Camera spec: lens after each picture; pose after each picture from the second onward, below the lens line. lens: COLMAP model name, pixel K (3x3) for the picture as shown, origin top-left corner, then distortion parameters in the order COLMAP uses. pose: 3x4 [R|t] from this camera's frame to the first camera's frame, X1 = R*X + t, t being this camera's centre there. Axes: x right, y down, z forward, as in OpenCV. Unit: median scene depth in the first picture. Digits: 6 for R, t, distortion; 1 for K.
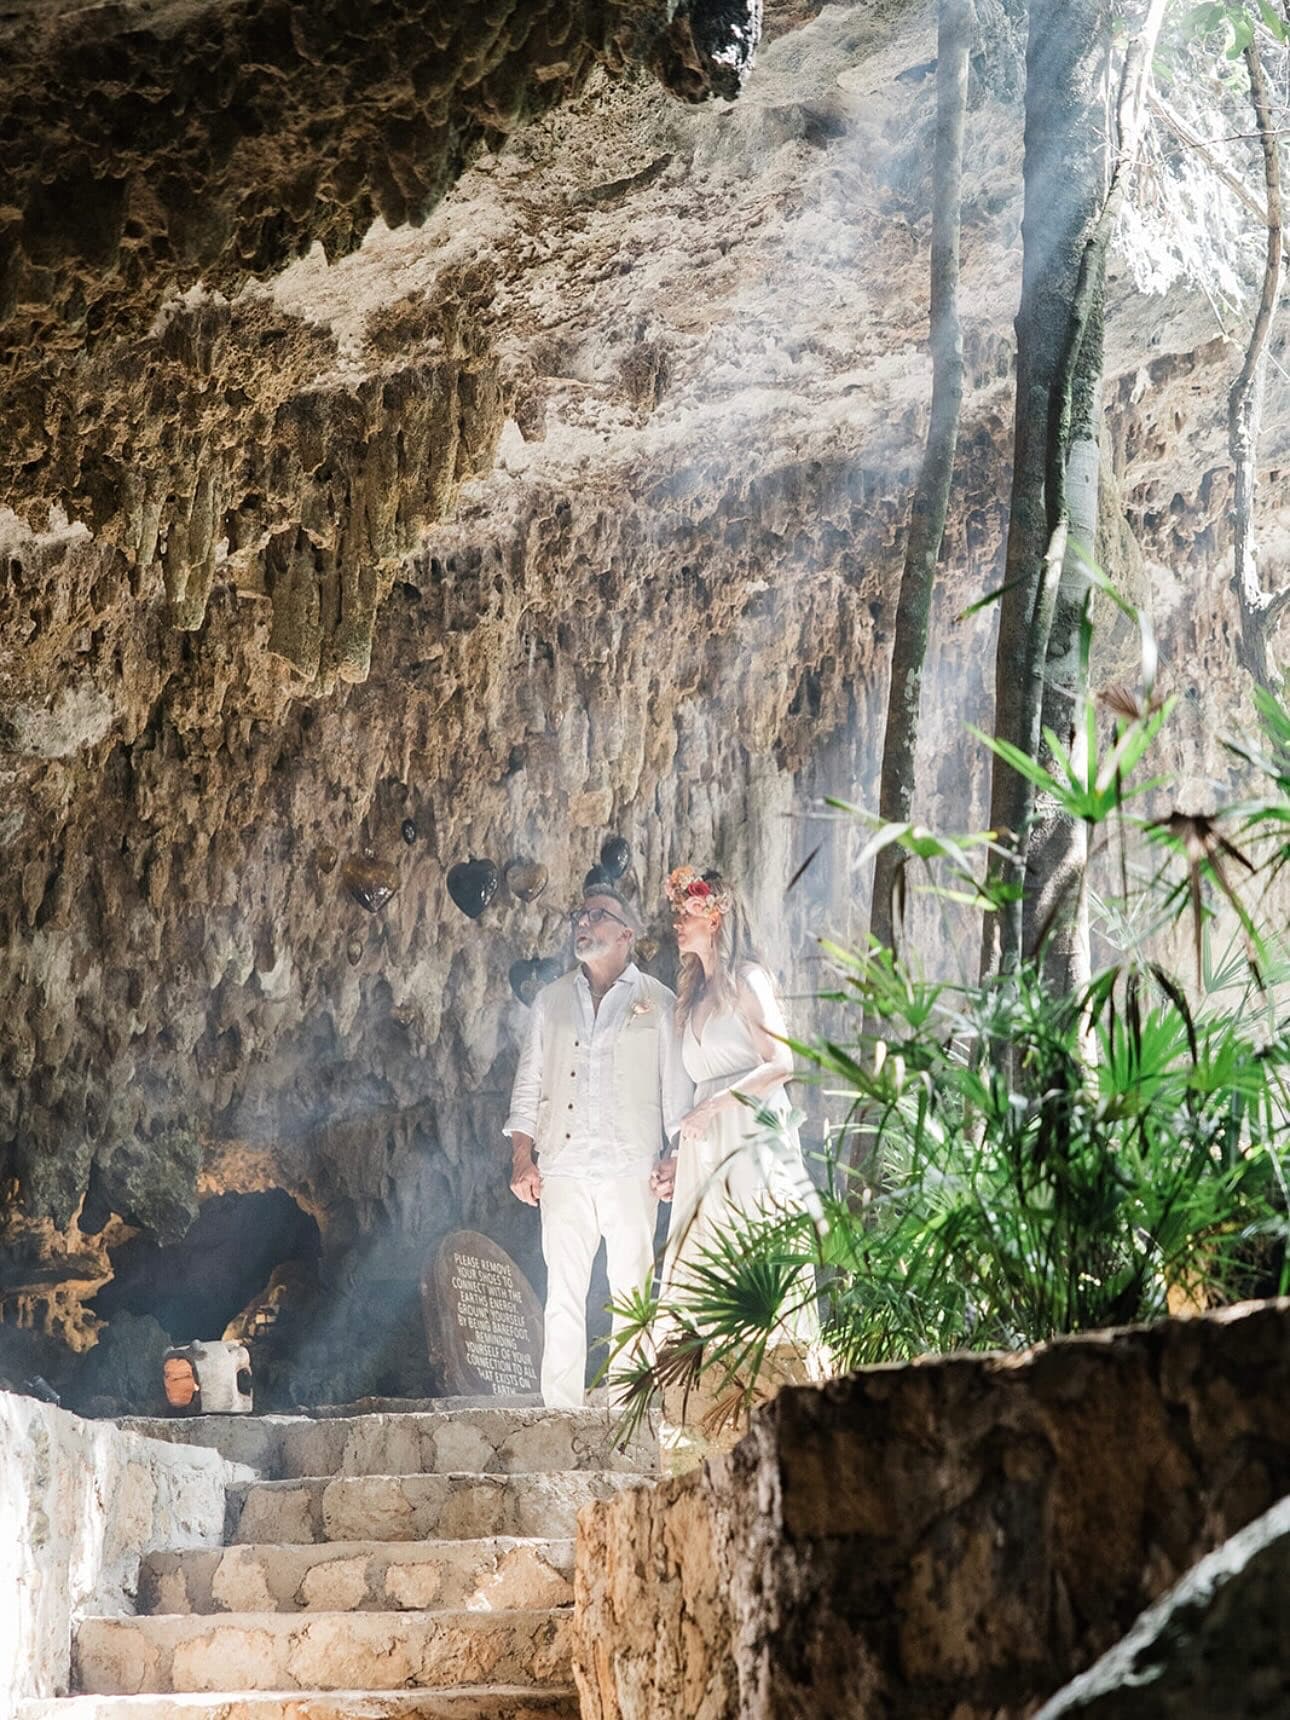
lens RADIAL K [[2301.1, 0, 645.0], [0, 2301.1, 860.0], [0, 0, 1]] dist [-0.020525, -0.075533]
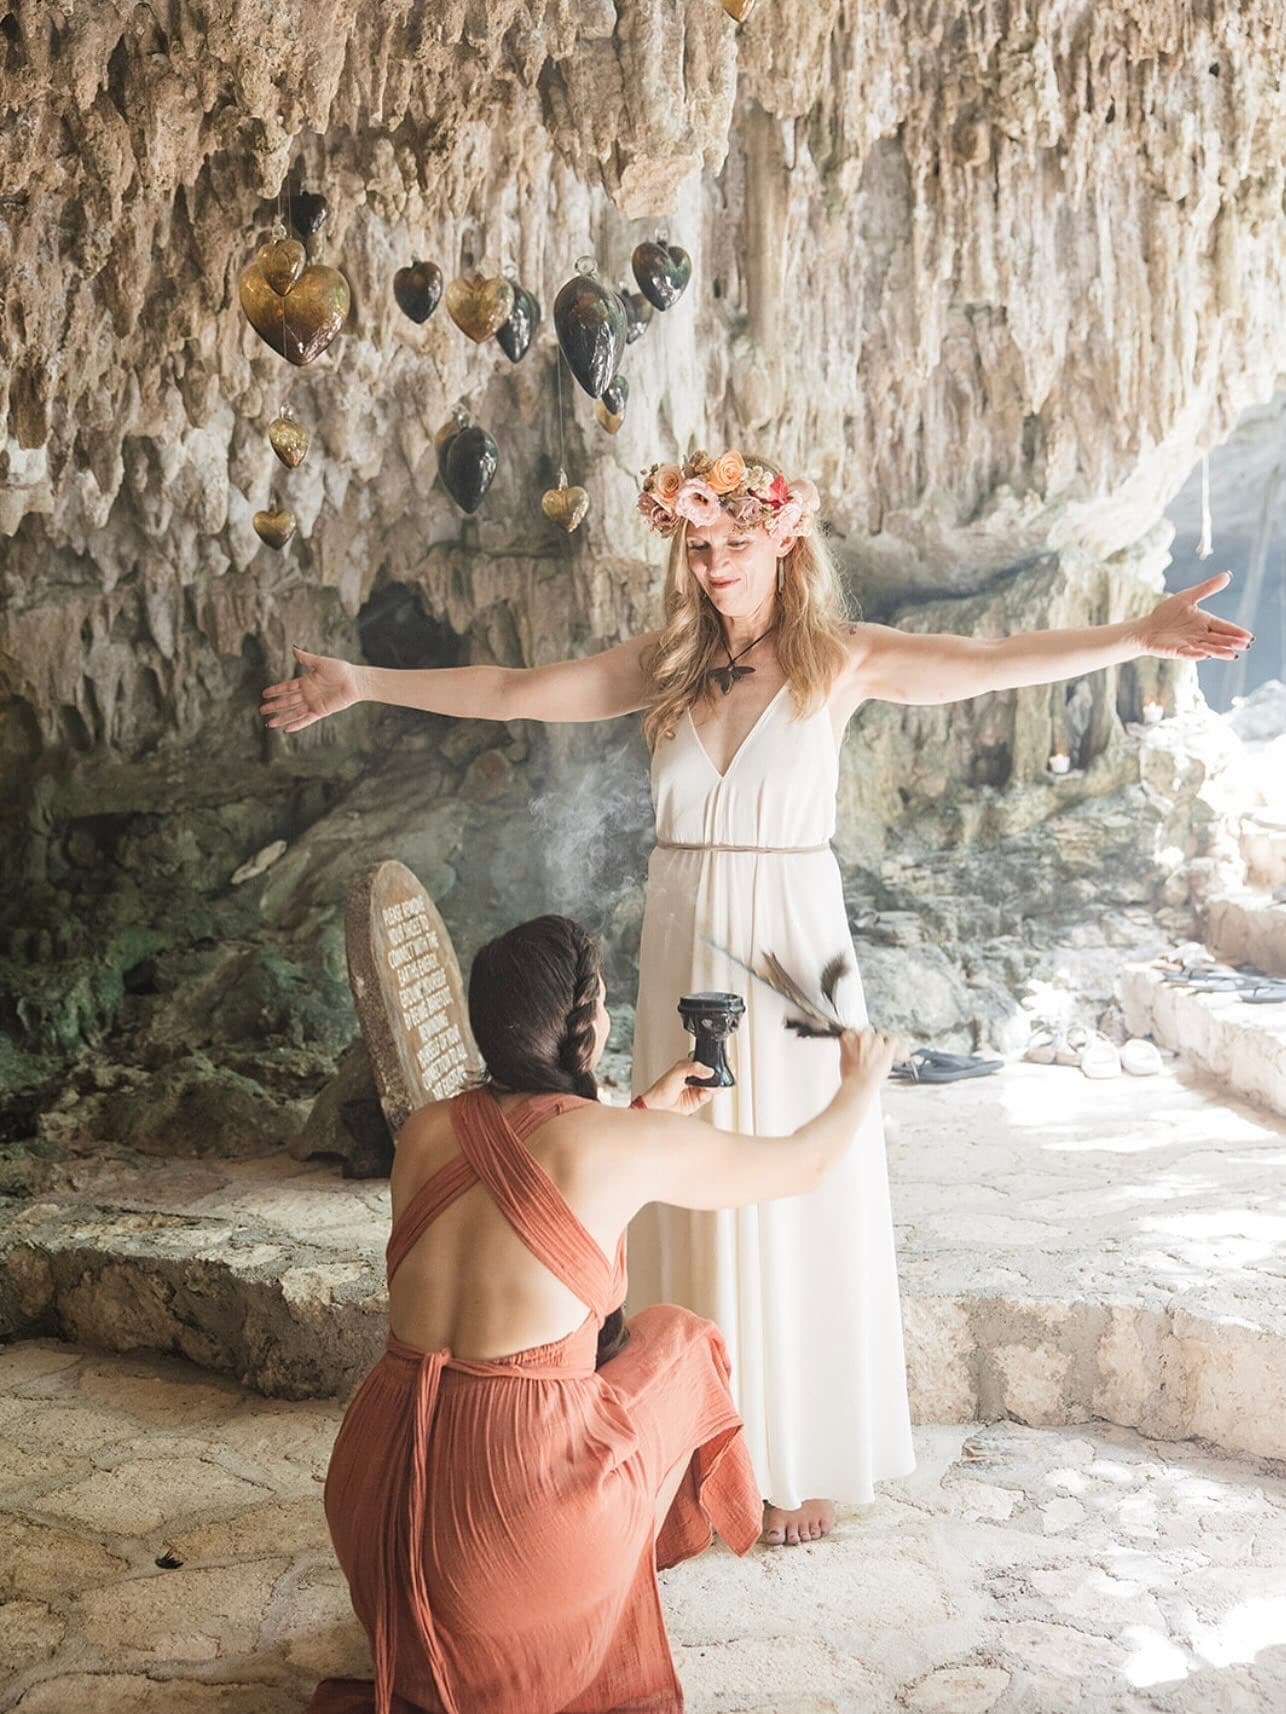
lens RADIAL K [[2293.1, 0, 643.0], [0, 2293.1, 857.0], [0, 0, 1]] dist [-0.020525, -0.075533]
pose [[0.982595, -0.006572, 0.185643, -0.111315], [-0.040605, 0.967607, 0.249173, -0.002358], [-0.181267, -0.252375, 0.950499, 0.358288]]
